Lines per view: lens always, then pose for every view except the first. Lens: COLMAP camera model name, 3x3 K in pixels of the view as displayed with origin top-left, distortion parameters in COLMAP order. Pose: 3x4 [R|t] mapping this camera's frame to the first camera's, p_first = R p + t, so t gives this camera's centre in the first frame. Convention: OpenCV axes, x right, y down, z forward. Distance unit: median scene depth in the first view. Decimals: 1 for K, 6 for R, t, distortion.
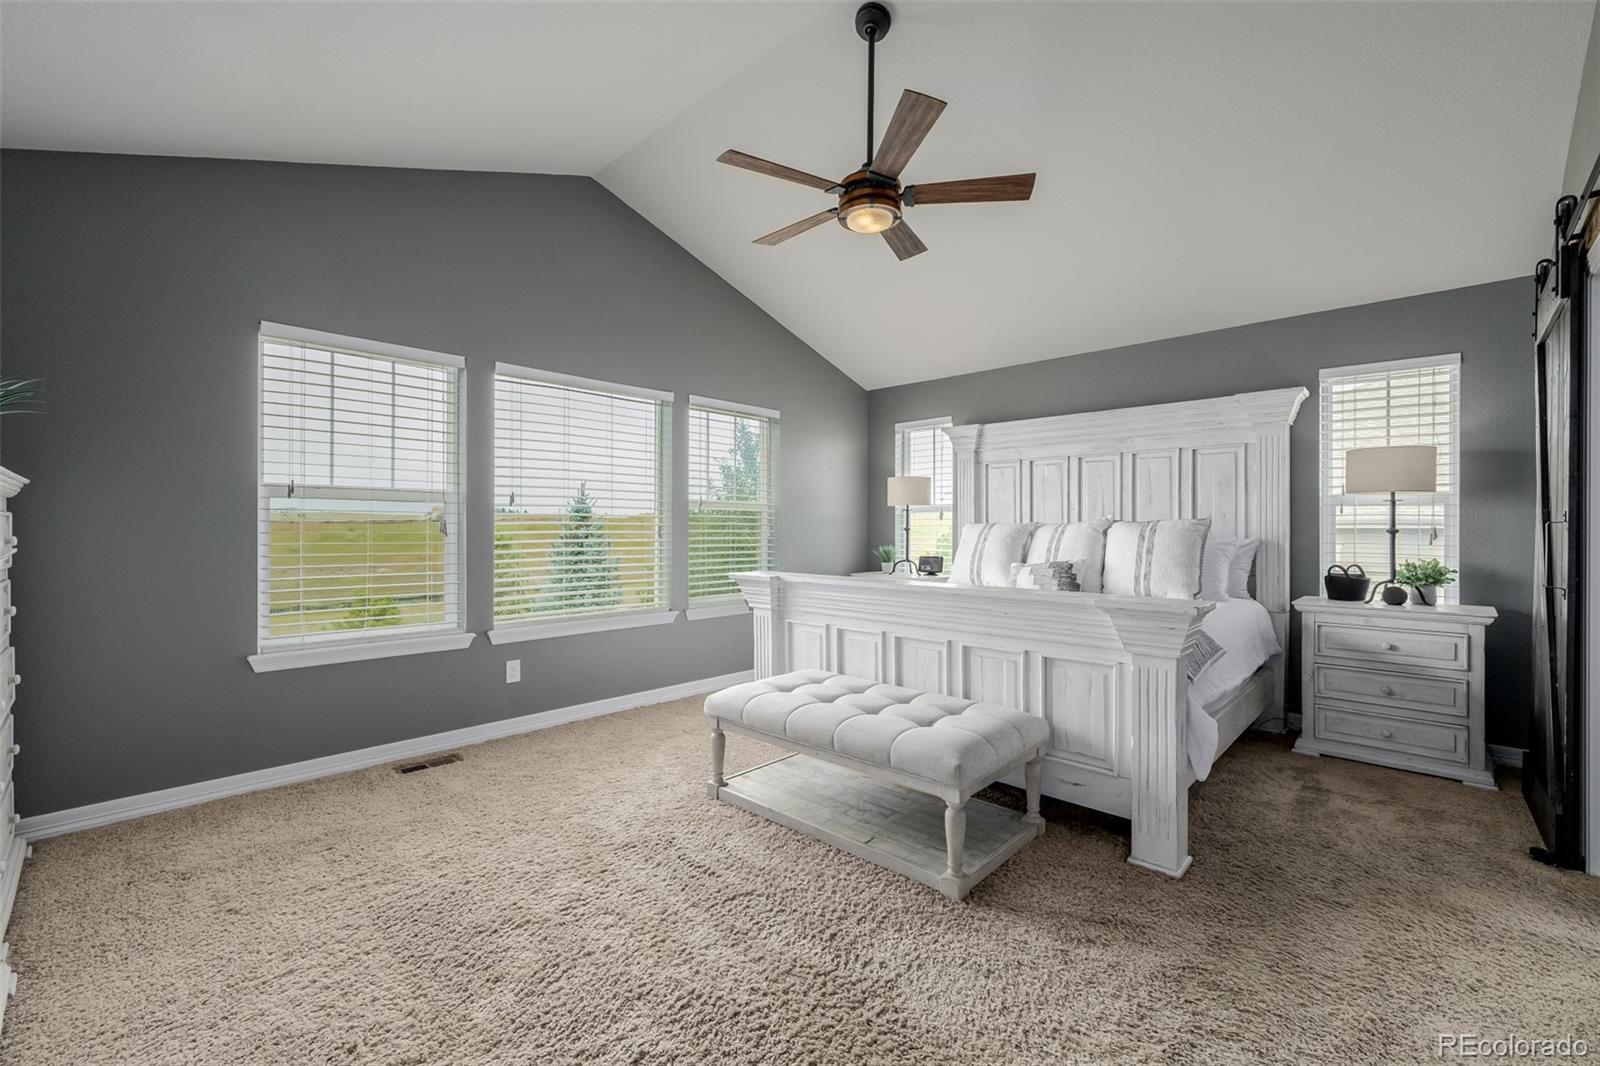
lens RADIAL K [[670.9, 0, 794.4], [0, 670.9, 536.8], [0, 0, 1]] dist [-0.001385, 0.000584]
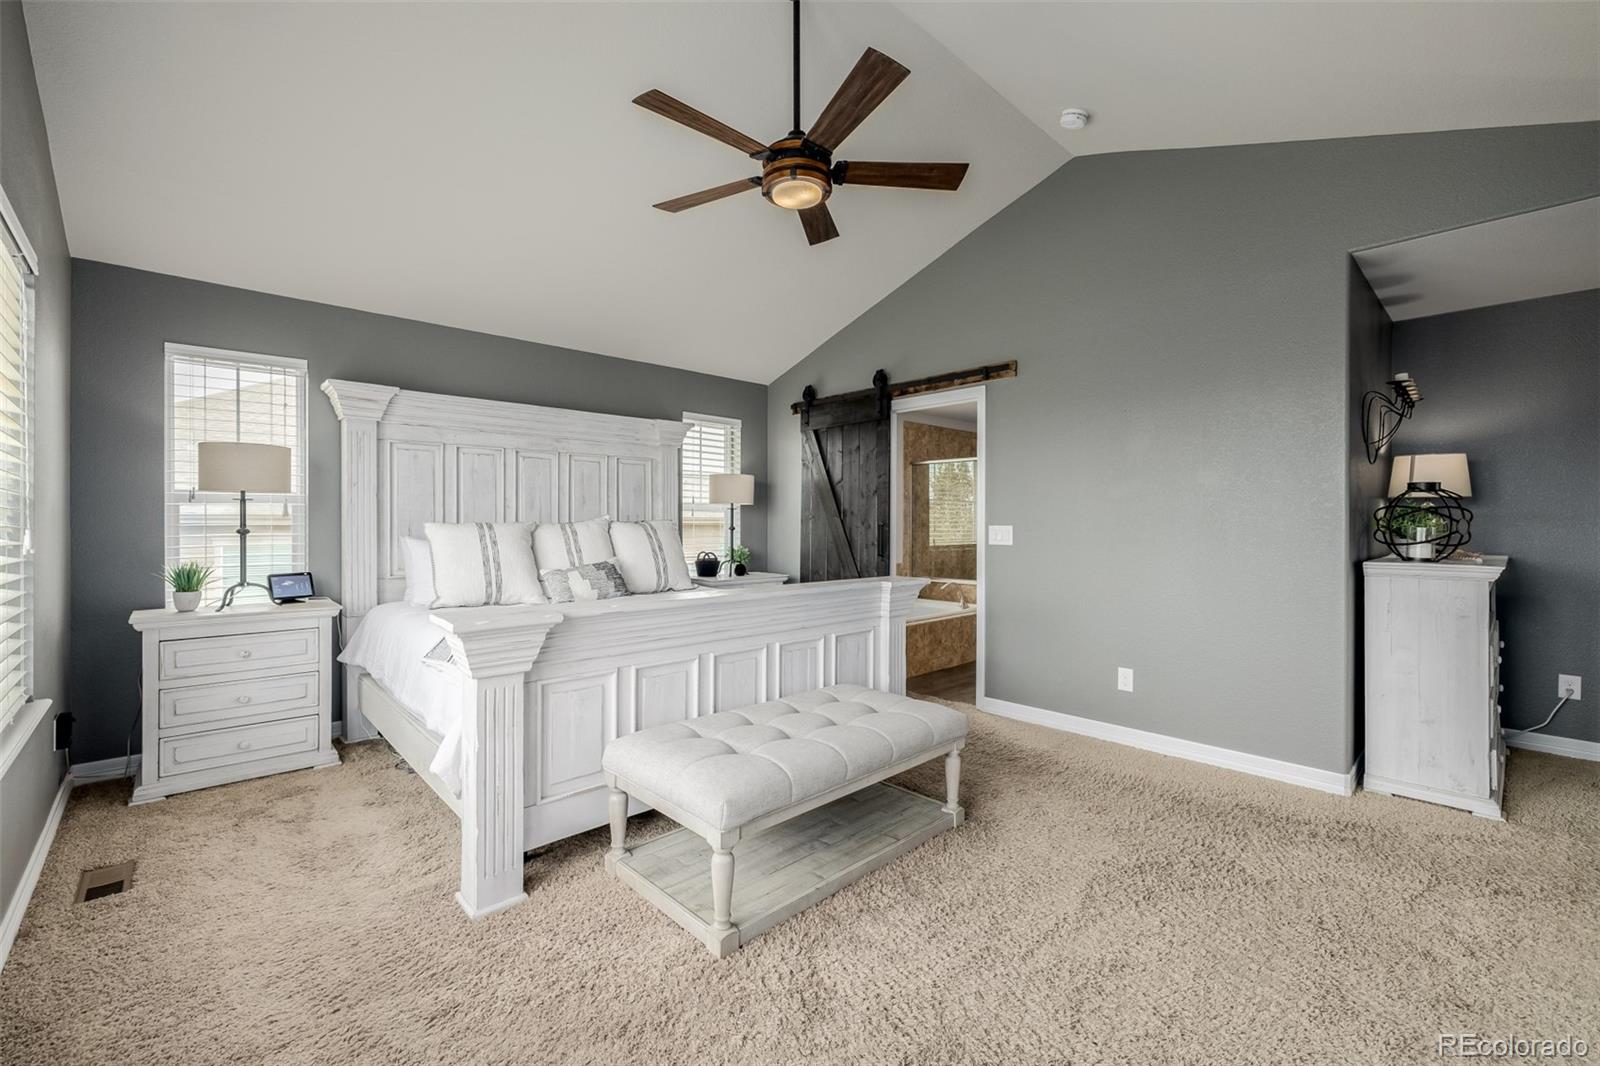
lens RADIAL K [[670.9, 0, 794.4], [0, 670.9, 536.8], [0, 0, 1]] dist [-0.001385, 0.000584]
pose [[0.058647, -0.019771, 0.998083, -0.500556], [0.016141, 0.999692, 0.018854, -0.012964], [-0.998148, 0.015004, 0.058948, 0.600705]]
